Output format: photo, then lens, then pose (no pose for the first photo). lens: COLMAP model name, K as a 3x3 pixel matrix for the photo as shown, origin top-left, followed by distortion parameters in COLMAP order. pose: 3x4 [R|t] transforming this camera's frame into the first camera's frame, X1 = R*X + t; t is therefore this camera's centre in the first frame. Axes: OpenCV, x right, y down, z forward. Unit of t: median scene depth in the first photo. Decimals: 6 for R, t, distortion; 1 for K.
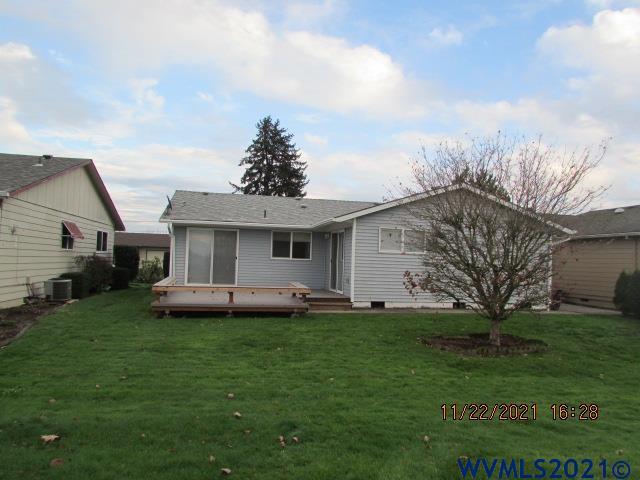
lens RADIAL K [[454.5, 0, 322.2], [0, 454.5, 236.5], [0, 0, 1]] dist [-0.017399, 0.014384]
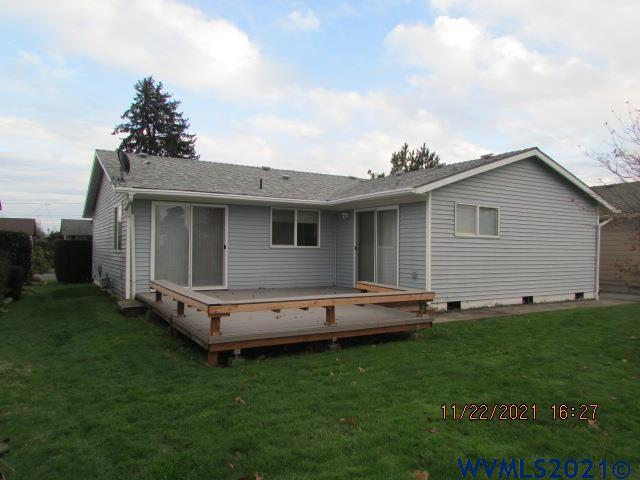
lens RADIAL K [[454.5, 0, 319.5], [0, 454.5, 246.9], [0, 0, 1]] dist [-0.017399, 0.014384]
pose [[0.952431, -0.019132, 0.304154, -0.220624], [0.001820, 0.998367, 0.057100, 0.006642], [-0.304750, -0.053830, 0.950910, 0.251032]]
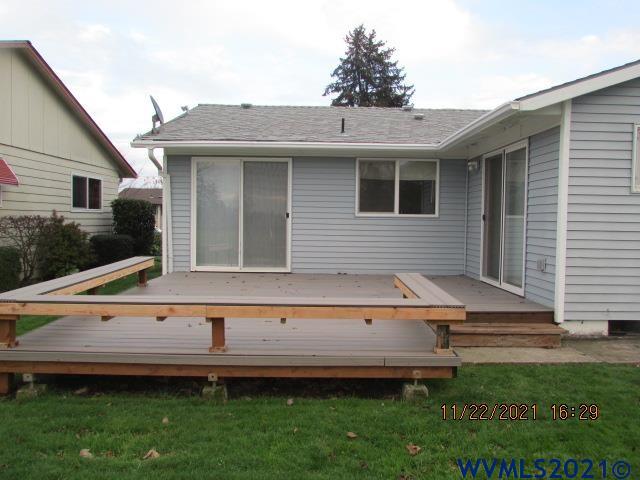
lens RADIAL K [[517.5, 0, 319.3], [0, 517.5, 243.5], [0, 0, 1]] dist [-0.029334, 0.008951]
pose [[0.977700, -0.006748, -0.209899, -0.028295], [0.027335, 0.995070, 0.095333, 0.020685], [0.208221, -0.098945, 0.973064, 0.370446]]
